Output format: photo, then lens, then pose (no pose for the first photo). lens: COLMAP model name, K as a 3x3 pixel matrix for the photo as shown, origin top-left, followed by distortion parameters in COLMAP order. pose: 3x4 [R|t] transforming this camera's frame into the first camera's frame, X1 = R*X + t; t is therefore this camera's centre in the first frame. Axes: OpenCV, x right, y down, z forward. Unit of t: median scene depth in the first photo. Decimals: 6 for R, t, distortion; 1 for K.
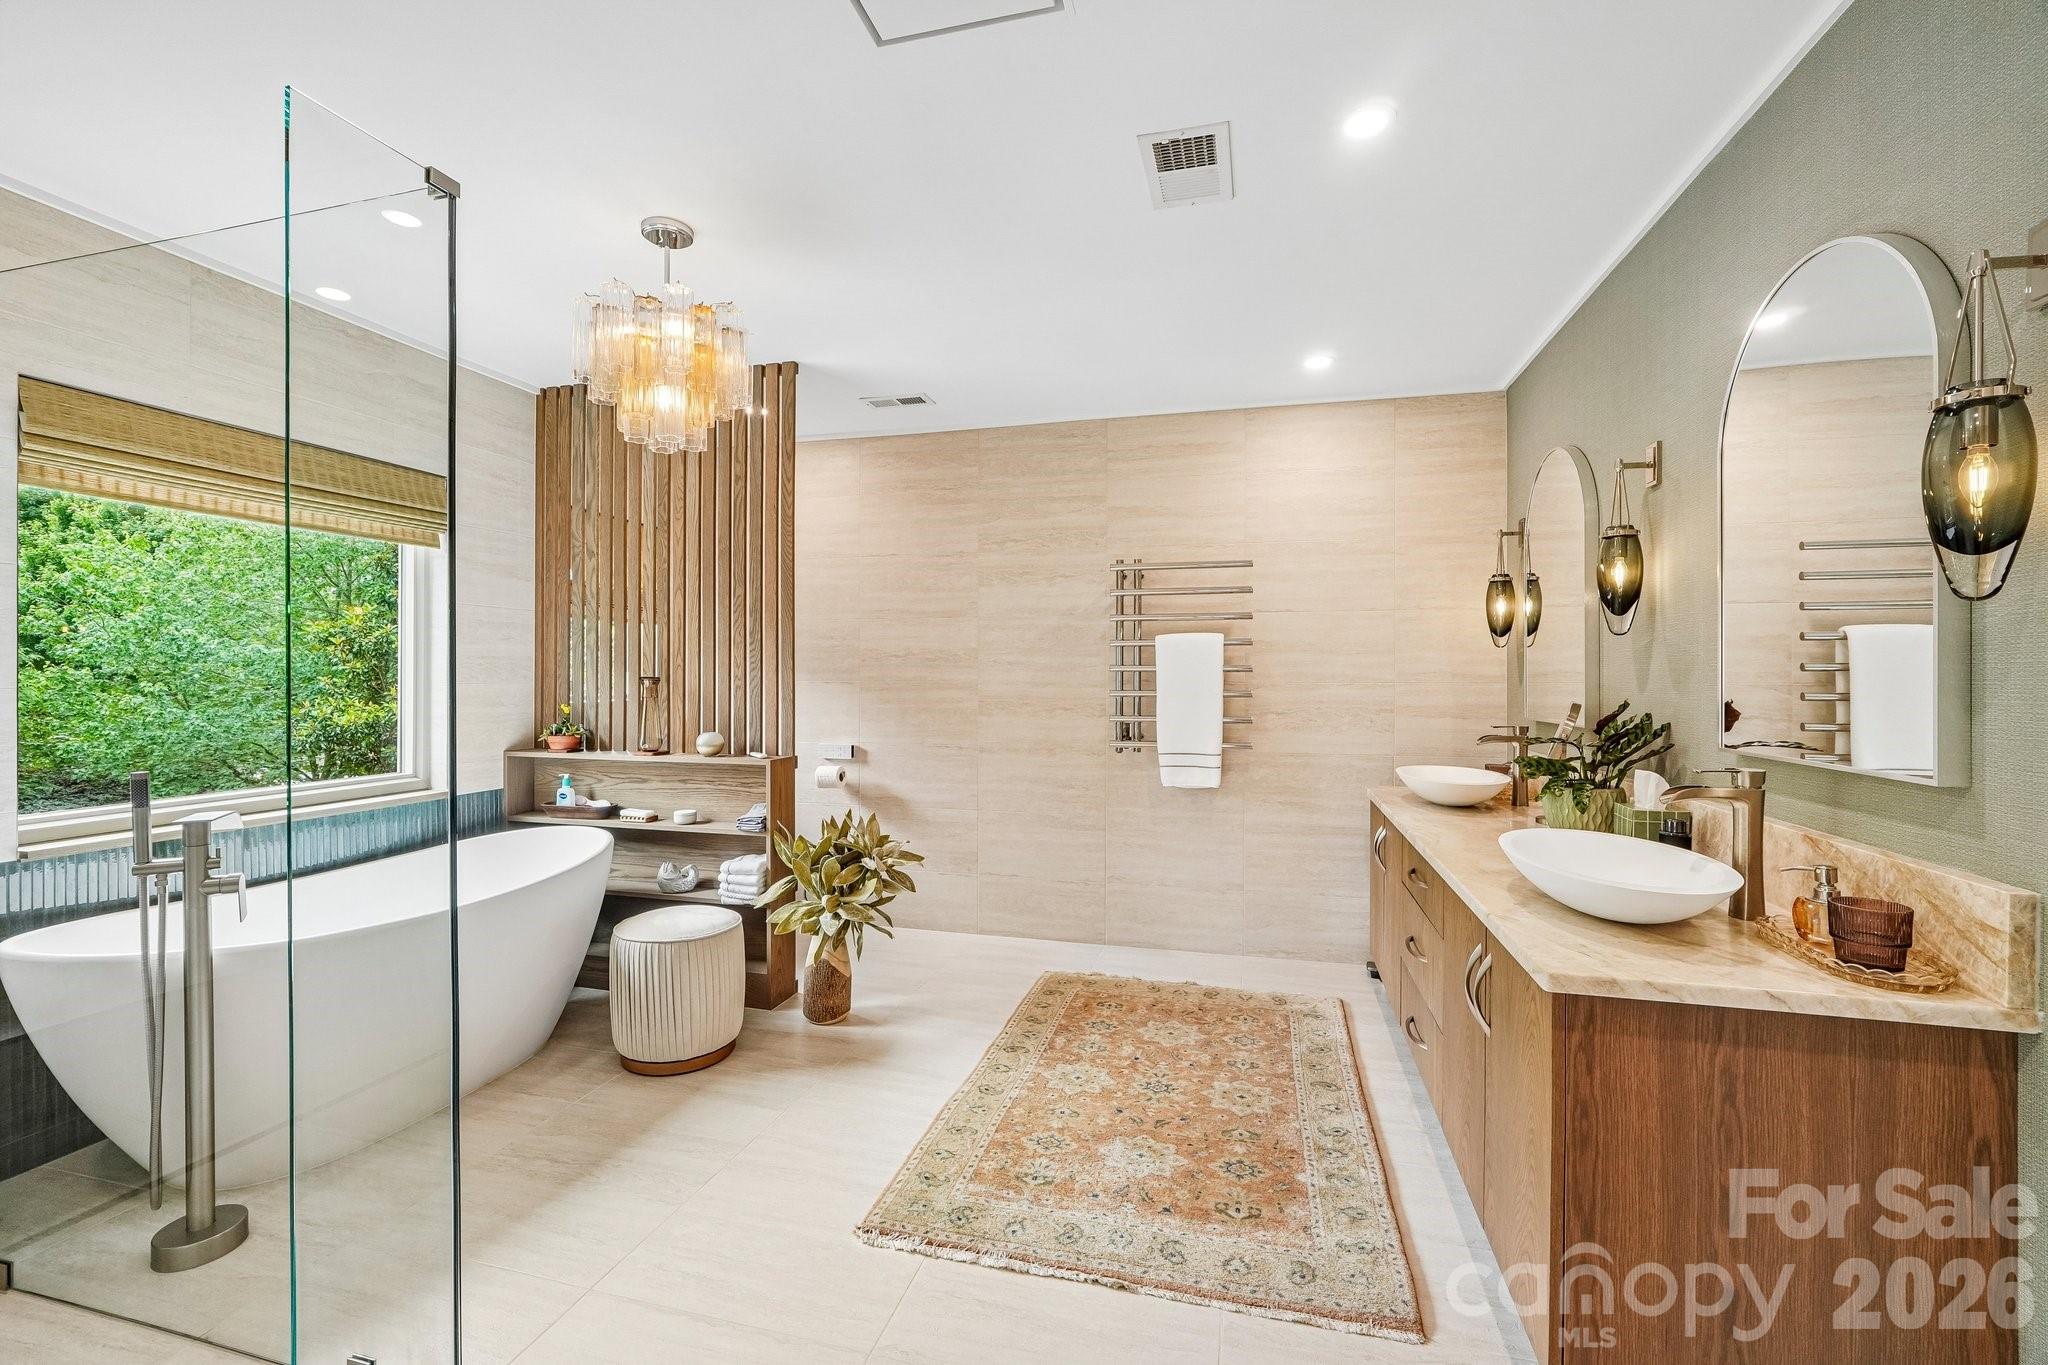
lens RADIAL K [[856.0, 0, 1027.8], [0, 856.0, 677.0], [0, 0, 1]] dist [-0.002846, 0.000113]
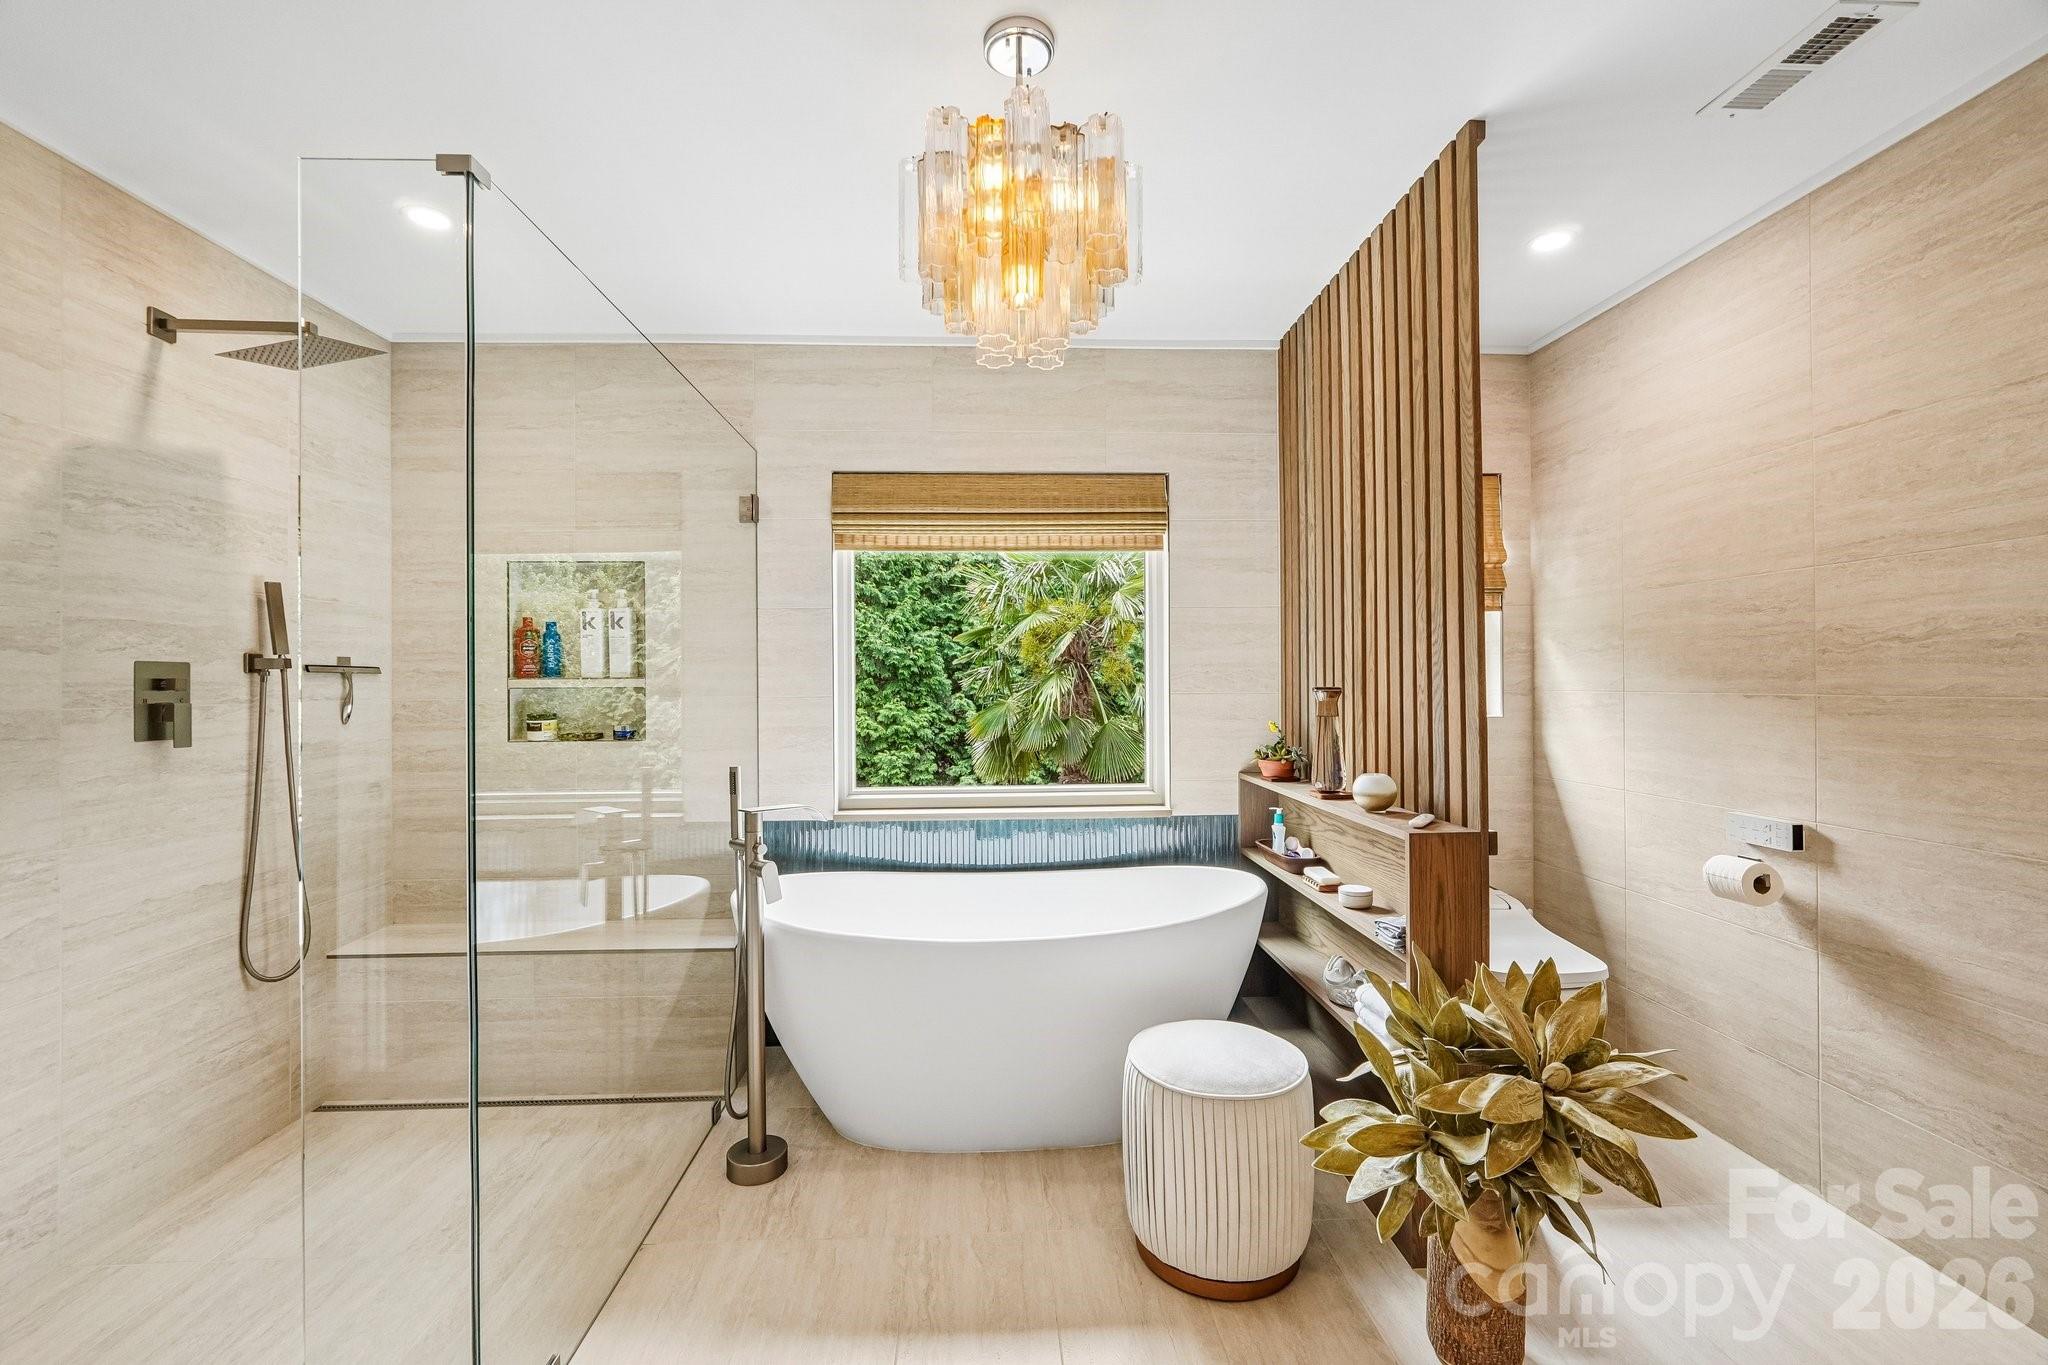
lens RADIAL K [[856.0, 0, 1027.4], [0, 856.0, 682.7], [0, 0, 1]] dist [-0.002846, 0.000113]
pose [[0.317025, -0.003414, -0.948411, 0.150614], [0.004038, 0.999989, -0.002250, -0.003343], [0.948409, -0.003116, 0.317035, 0.528190]]
